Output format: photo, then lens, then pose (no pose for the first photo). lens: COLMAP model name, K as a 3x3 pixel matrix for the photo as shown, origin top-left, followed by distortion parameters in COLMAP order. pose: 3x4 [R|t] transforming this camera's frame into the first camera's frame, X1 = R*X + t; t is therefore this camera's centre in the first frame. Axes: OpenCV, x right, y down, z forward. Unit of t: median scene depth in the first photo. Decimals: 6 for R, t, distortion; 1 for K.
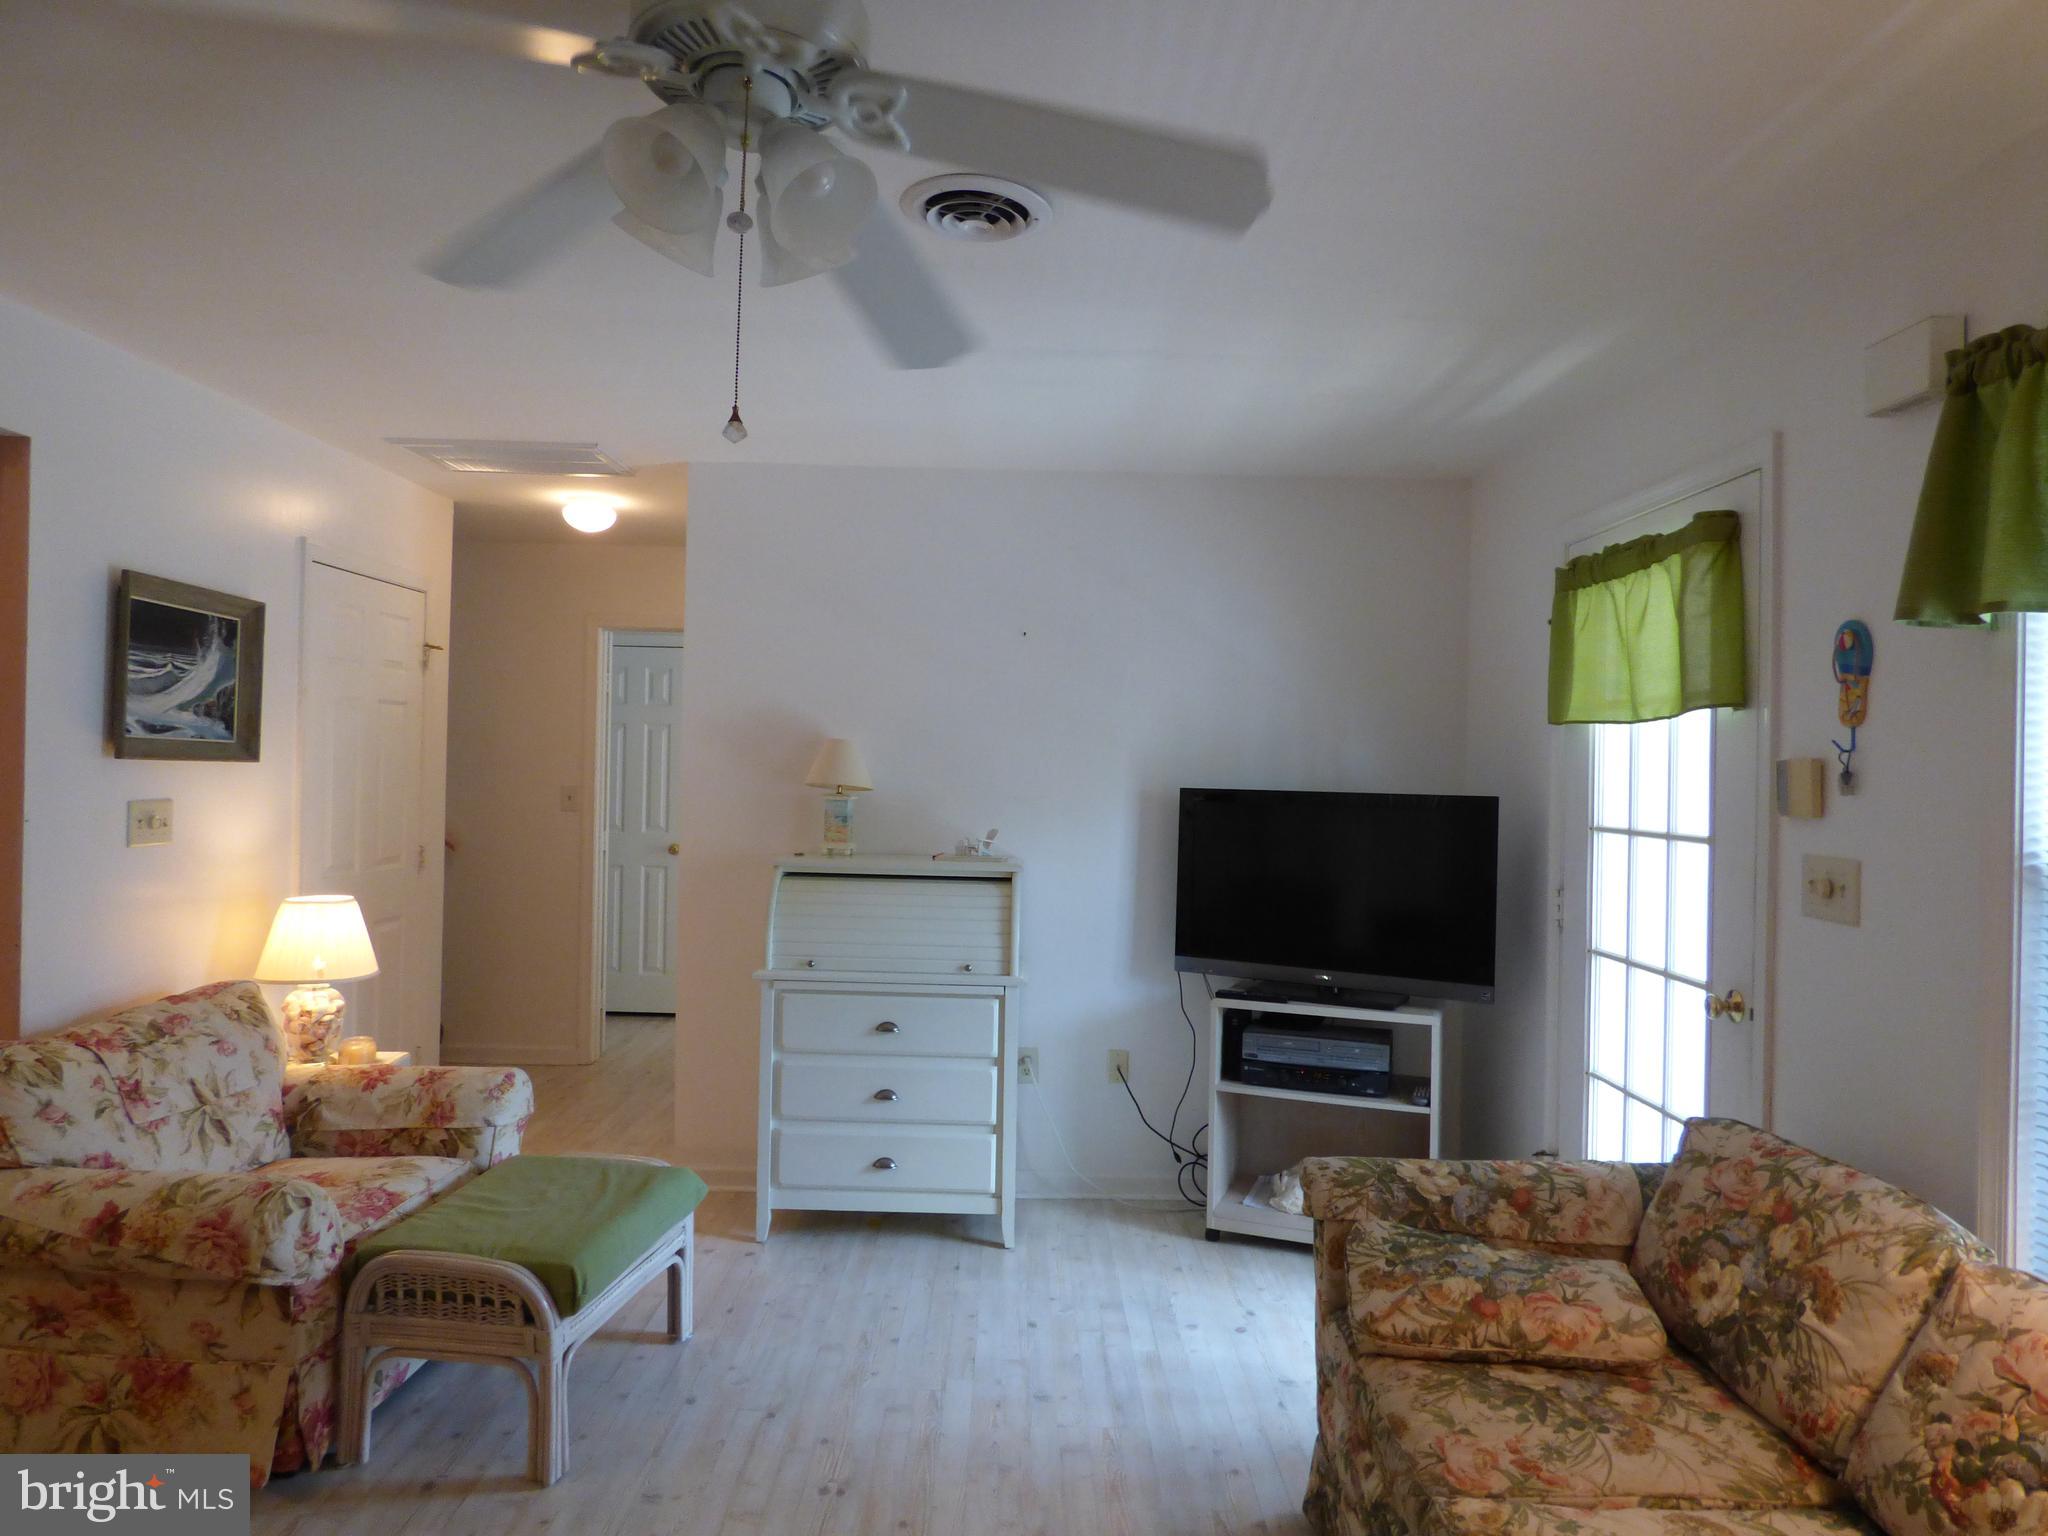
lens RADIAL K [[1262.9, 0, 1024.0], [0, 1262.9, 768.0], [0, 0, 1]] dist [0.005280, 0.003044]
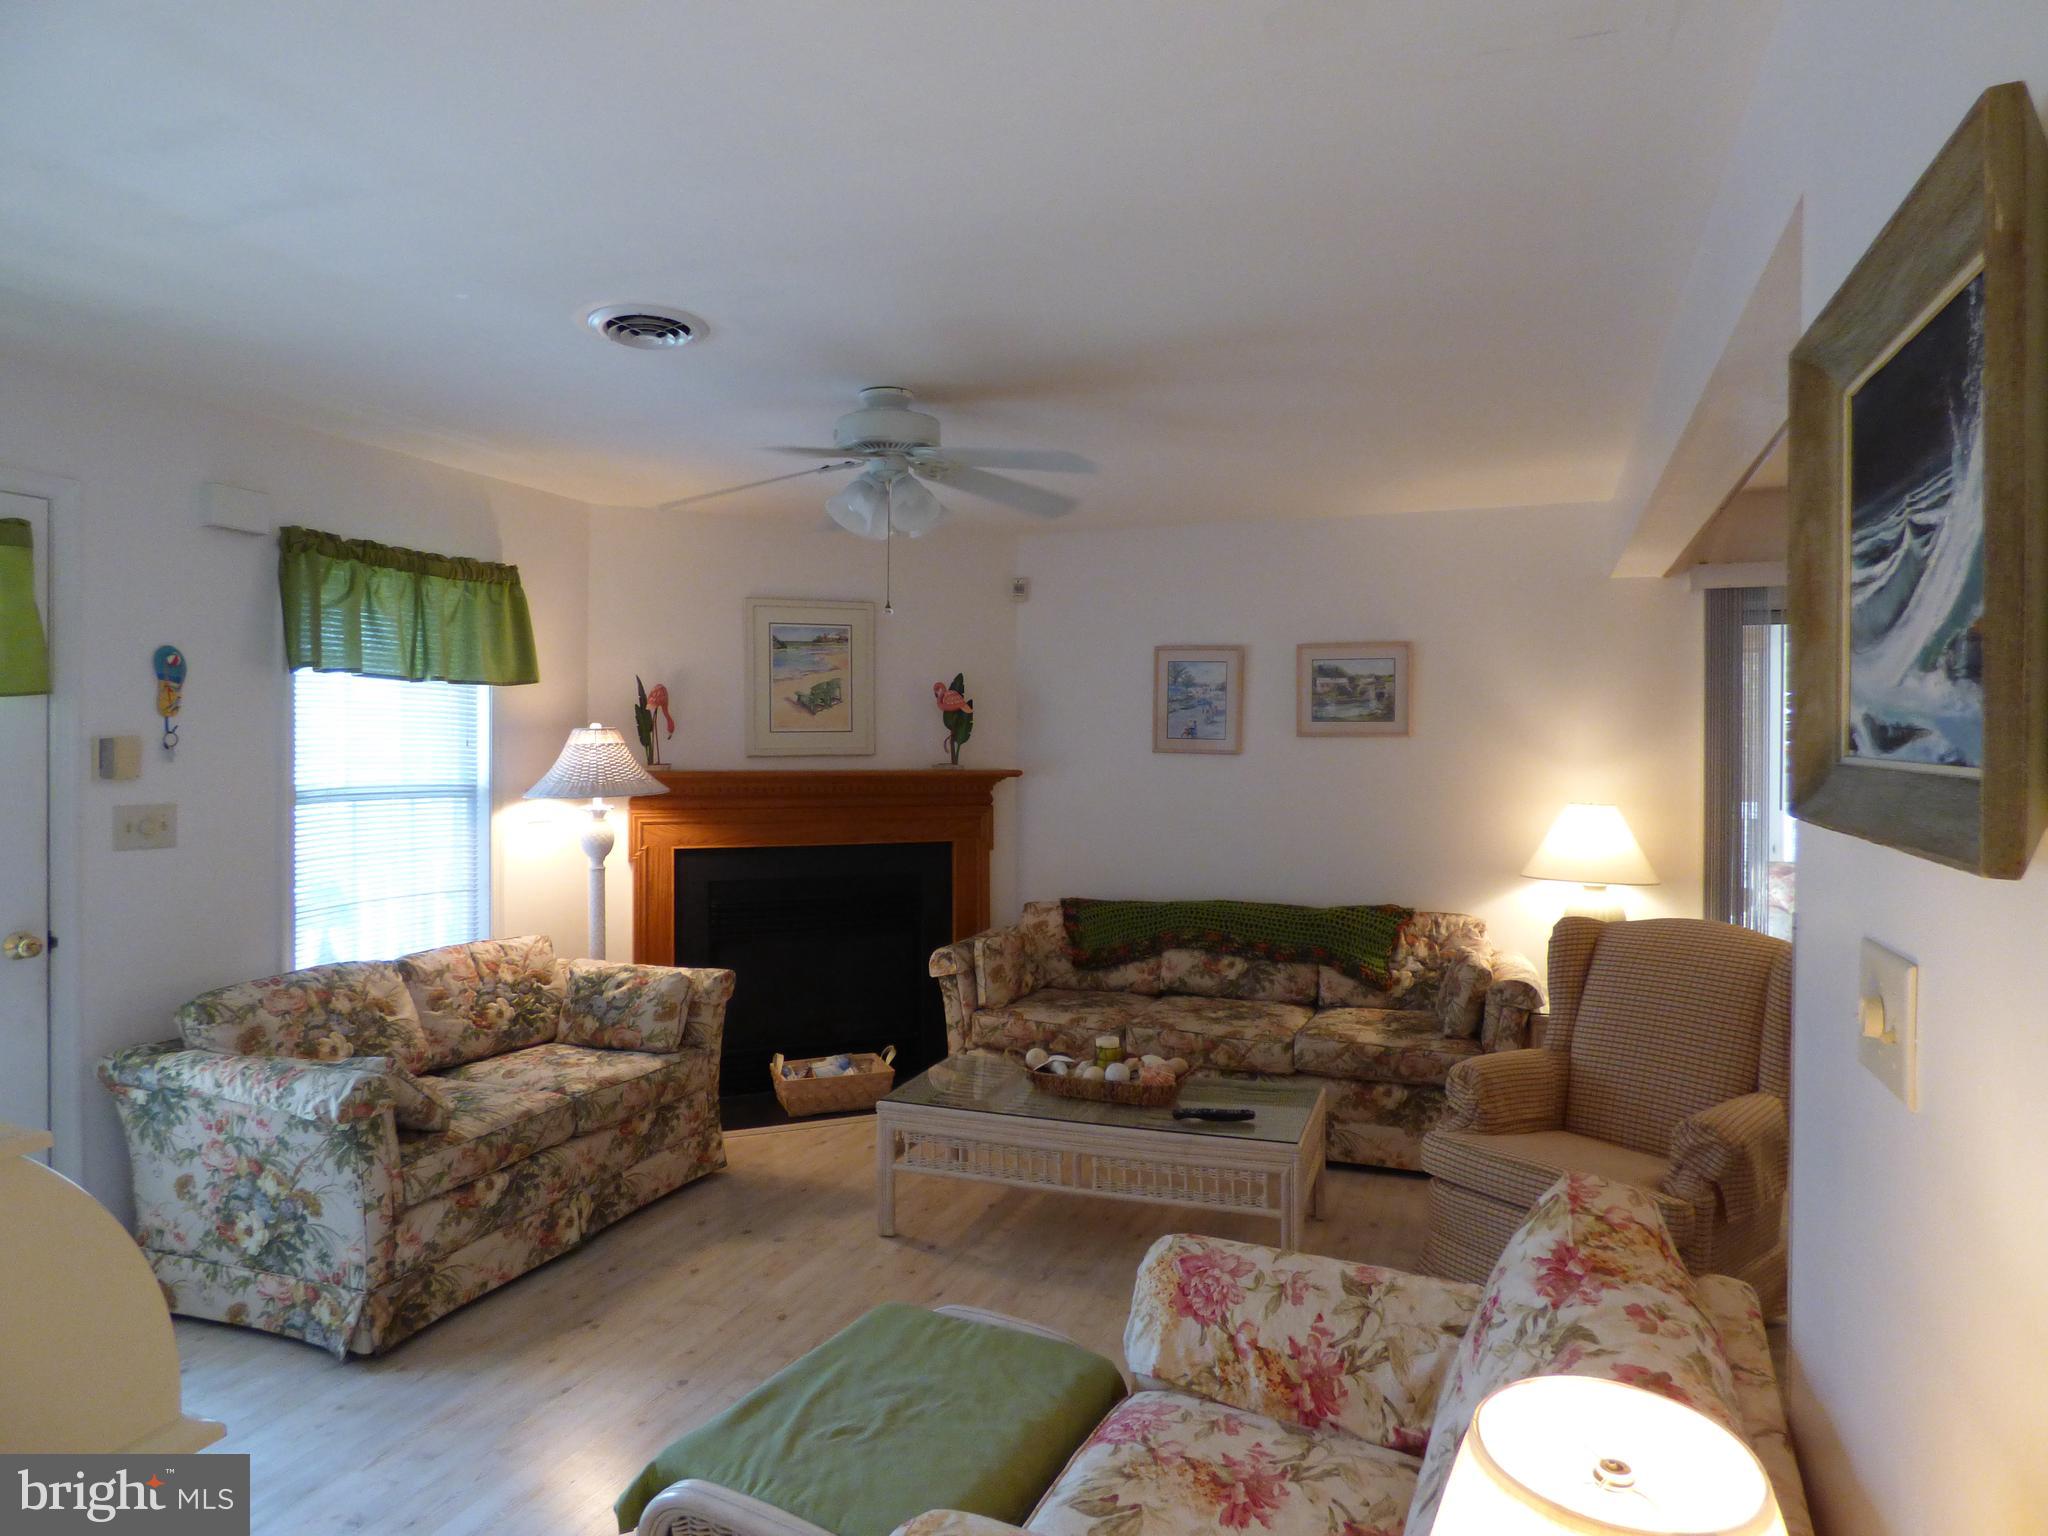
lens RADIAL K [[1248.5, 0, 1024.0], [0, 1248.5, 768.0], [0, 0, 1]] dist [-0.020316, 0.011220]
pose [[-0.924144, -0.034656, 0.380469, -0.663314], [-0.026684, 0.999300, 0.026211, -0.027924], [-0.381111, 0.014071, -0.924422, 1.539481]]
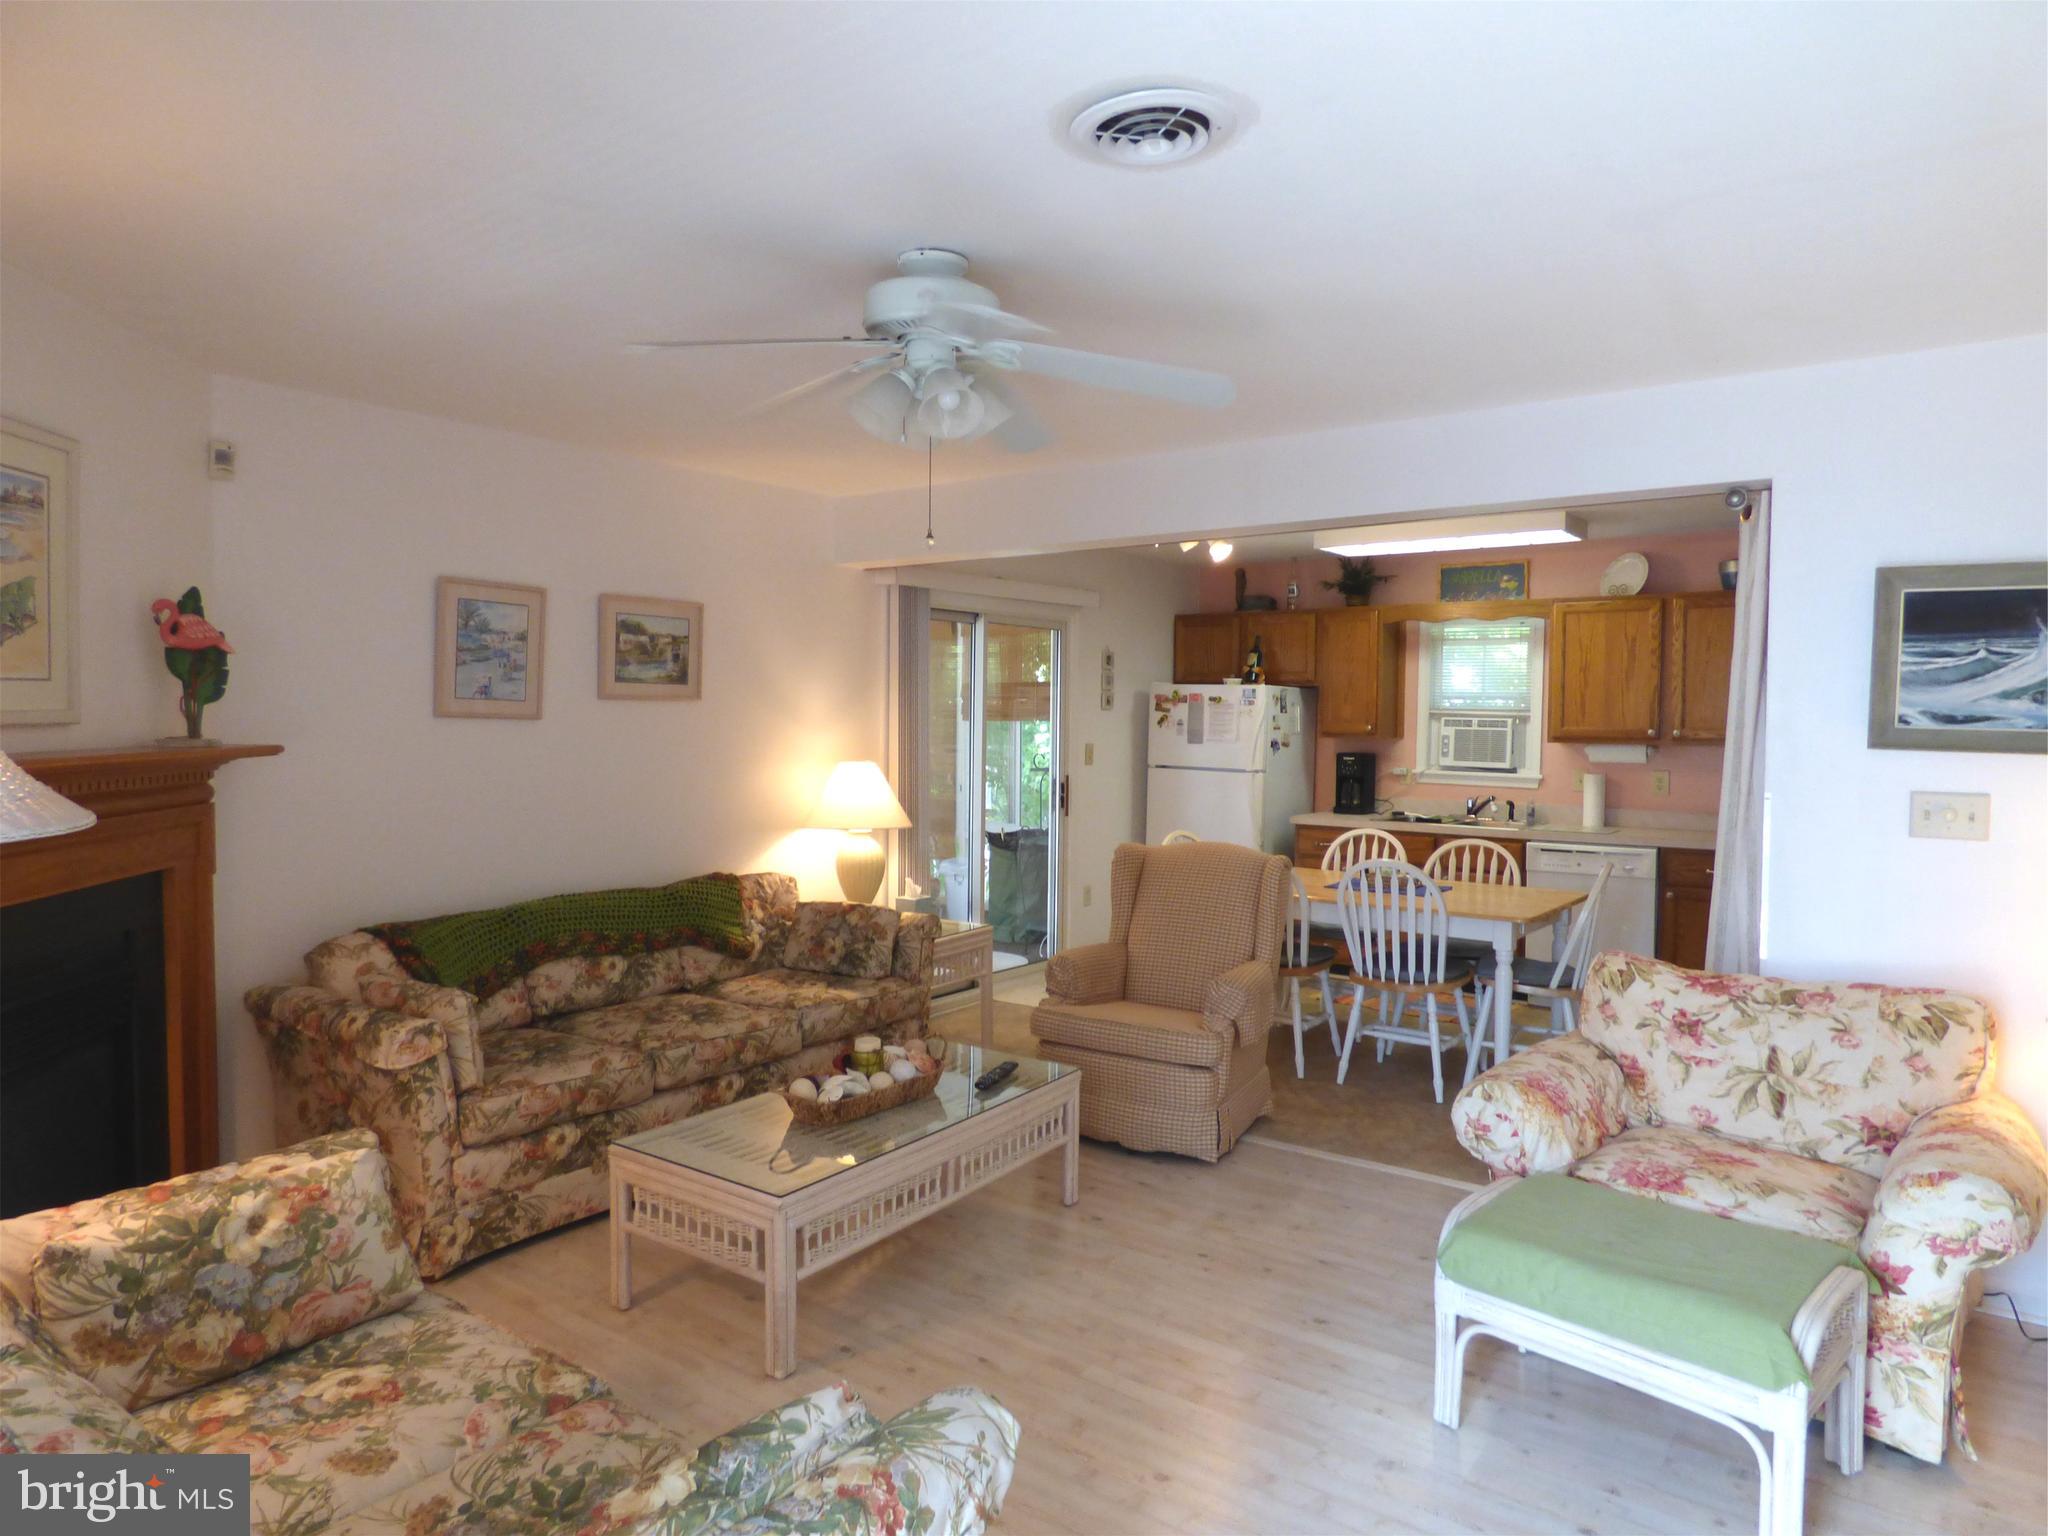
lens RADIAL K [[1248.5, 0, 1024.0], [0, 1248.5, 768.0], [0, 0, 1]] dist [-0.020316, 0.011220]
pose [[-0.614102, 0.003645, -0.789218, 0.555842], [-0.023753, 0.999451, 0.023098, 0.001478], [0.788869, 0.032931, -0.613678, 1.129479]]
